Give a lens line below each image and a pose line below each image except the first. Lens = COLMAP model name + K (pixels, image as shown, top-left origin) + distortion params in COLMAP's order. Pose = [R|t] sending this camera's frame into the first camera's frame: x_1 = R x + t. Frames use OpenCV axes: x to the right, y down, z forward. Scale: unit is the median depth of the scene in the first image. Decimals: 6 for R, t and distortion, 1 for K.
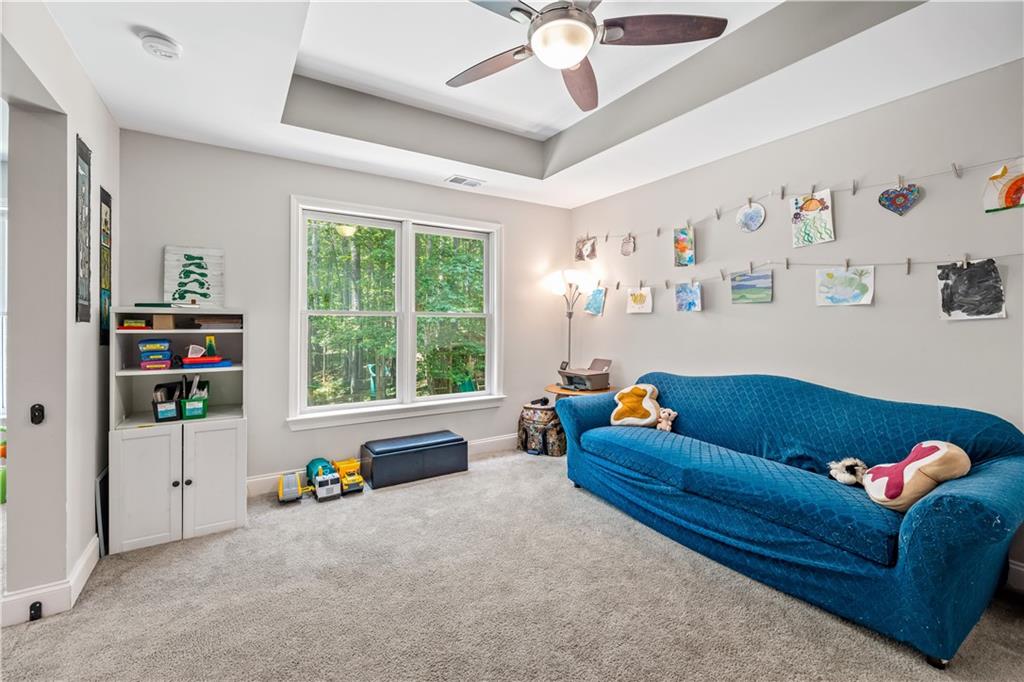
lens RADIAL K [[429.3, 0, 508.0], [0, 429.3, 322.8], [0, 0, 1]] dist [-0.003249, 0.000334]
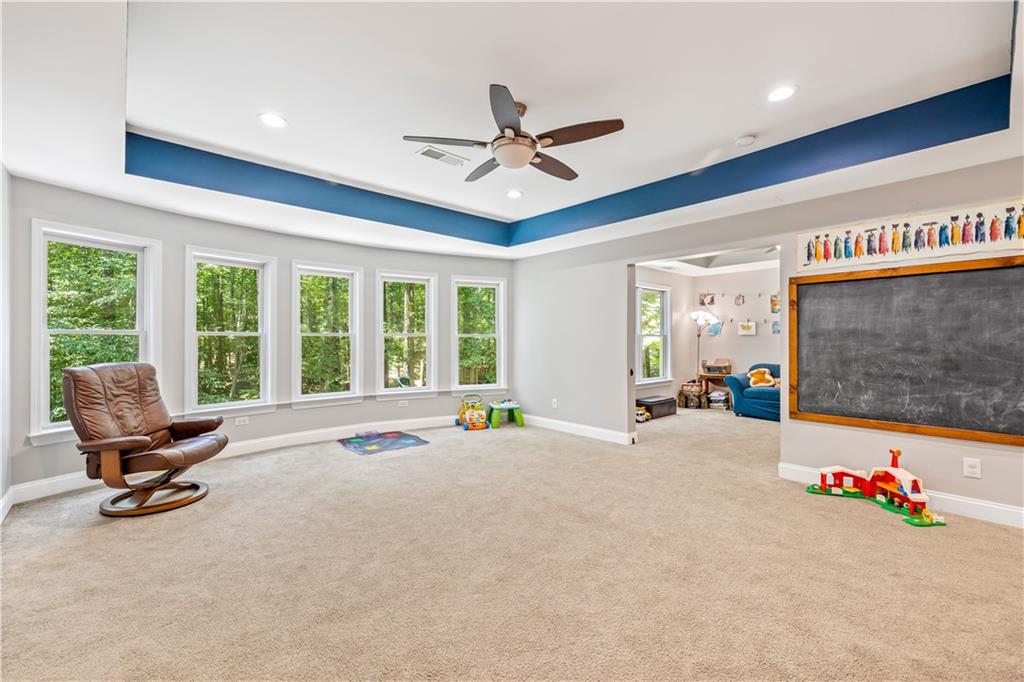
lens RADIAL K [[429.3, 0, 505.3], [0, 429.3, 340.9], [0, 0, 1]] dist [-0.003249, 0.000334]
pose [[0.987354, -0.001312, 0.158527, -1.088205], [0.001268, 0.999999, 0.000380, 0.002800], [-0.158528, -0.000174, 0.987355, -0.765469]]
